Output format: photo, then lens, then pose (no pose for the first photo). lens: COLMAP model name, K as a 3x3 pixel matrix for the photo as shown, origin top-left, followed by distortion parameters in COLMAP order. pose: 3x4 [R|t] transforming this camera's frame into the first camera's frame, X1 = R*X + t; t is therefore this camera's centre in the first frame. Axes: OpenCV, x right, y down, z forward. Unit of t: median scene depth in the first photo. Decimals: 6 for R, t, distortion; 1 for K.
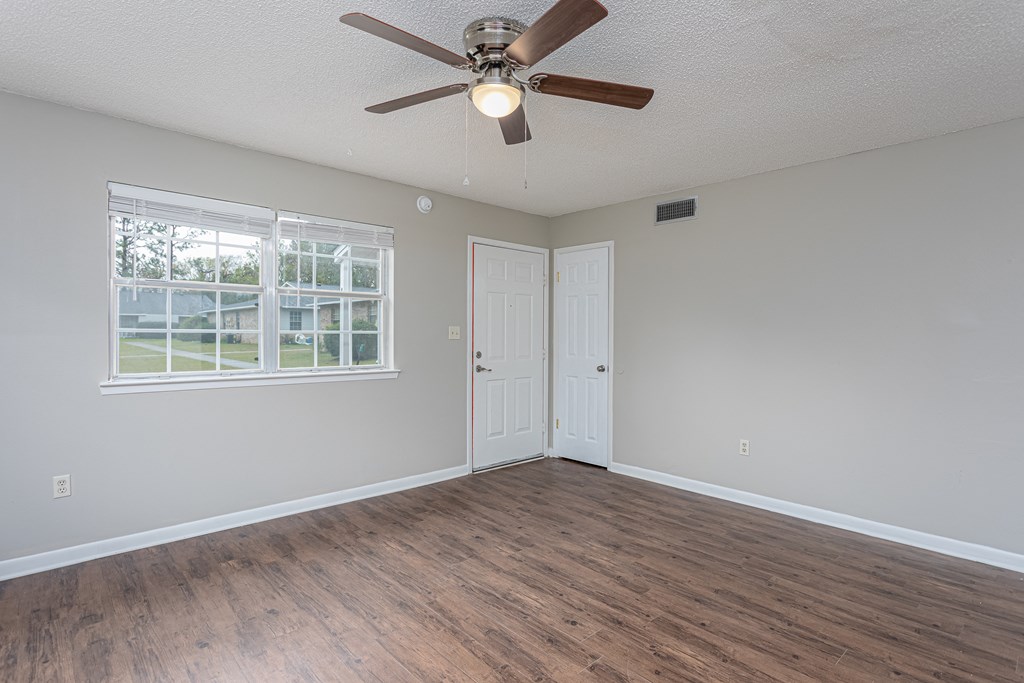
lens RADIAL K [[511.6, 0, 509.1], [0, 511.6, 338.6], [0, 0, 1]] dist [-0.002195, 0.000481]
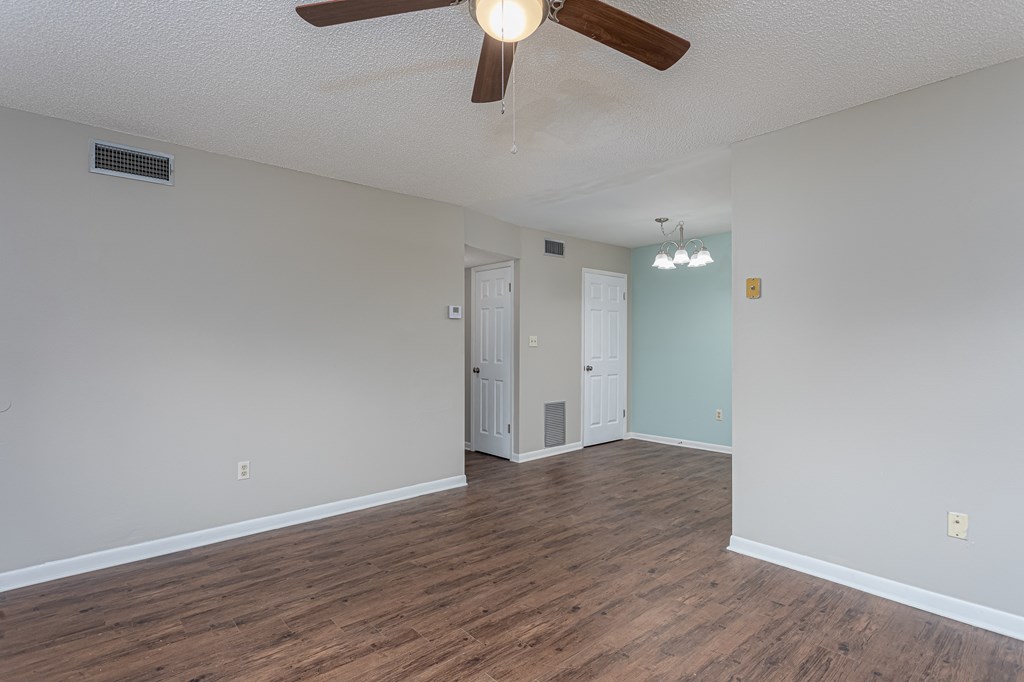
lens RADIAL K [[511.6, 0, 509.1], [0, 511.6, 338.1], [0, 0, 1]] dist [-0.002195, 0.000481]
pose [[0.026328, -0.001173, 0.999653, -0.514829], [0.010583, 0.999944, 0.000894, -0.009691], [-0.999597, 0.010556, 0.026338, 0.685122]]
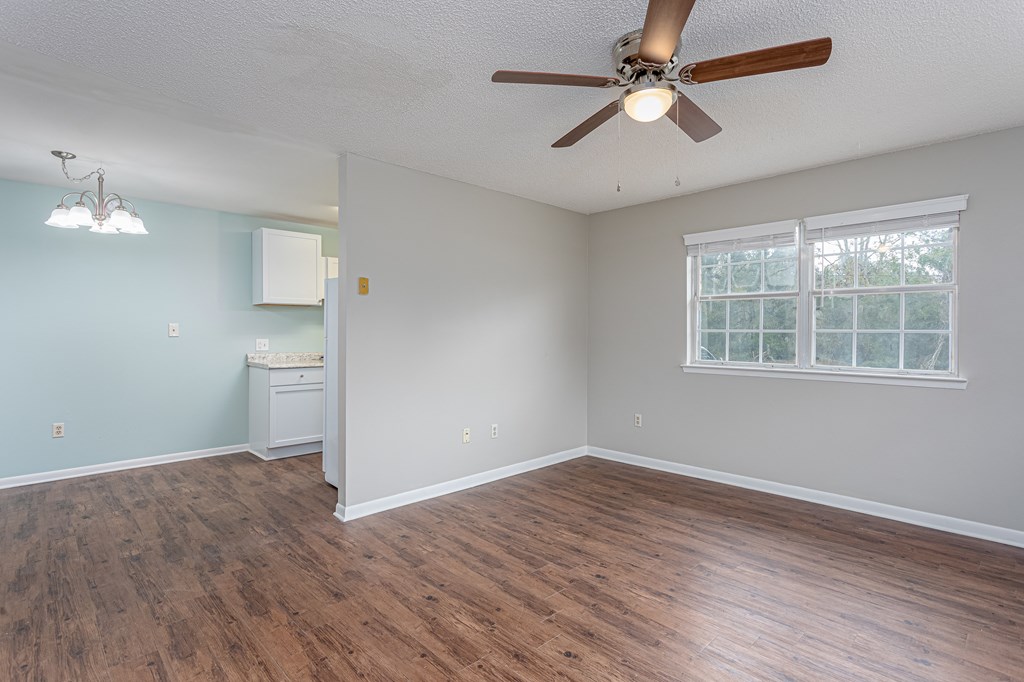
lens RADIAL K [[511.6, 0, 509.1], [0, 511.6, 338.1], [0, 0, 1]] dist [-0.002195, 0.000481]
pose [[-0.999588, -0.010201, -0.026836, 0.194347], [-0.010635, 0.999814, 0.016072, -0.006774], [0.026667, 0.016351, -0.999511, 1.408845]]
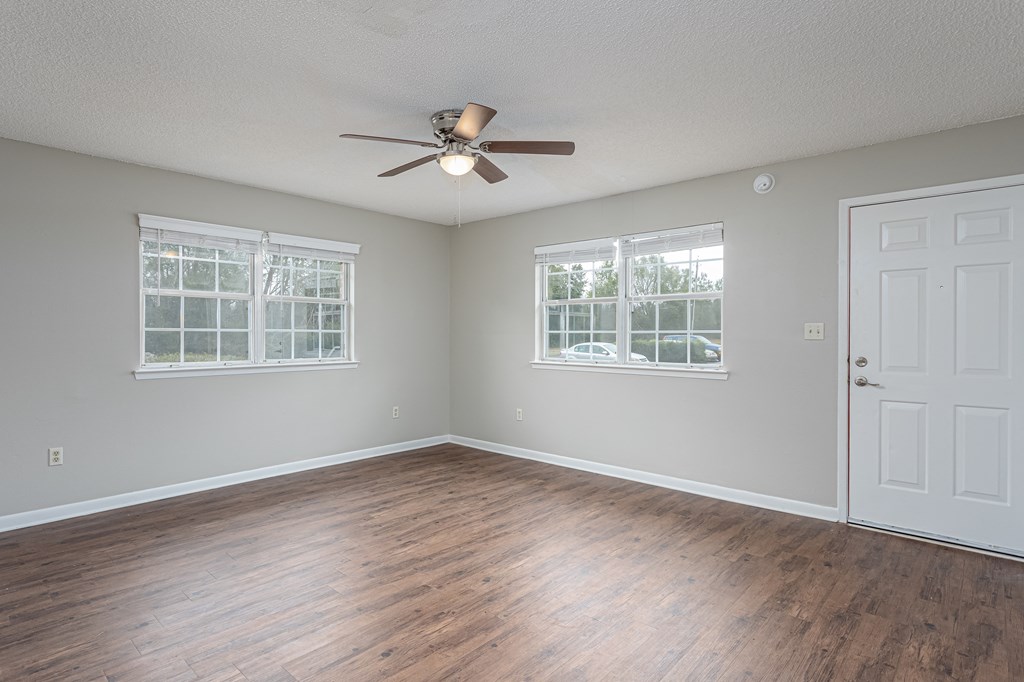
lens RADIAL K [[534.3, 0, 502.0], [0, 534.3, 337.3], [0, 0, 1]] dist [-0.004538, 0.000117]
pose [[0.093970, 0.000445, -0.995575, 1.000682], [-0.008310, 0.999965, -0.000338, 0.003197], [0.995540, 0.008305, 0.093971, 0.687107]]
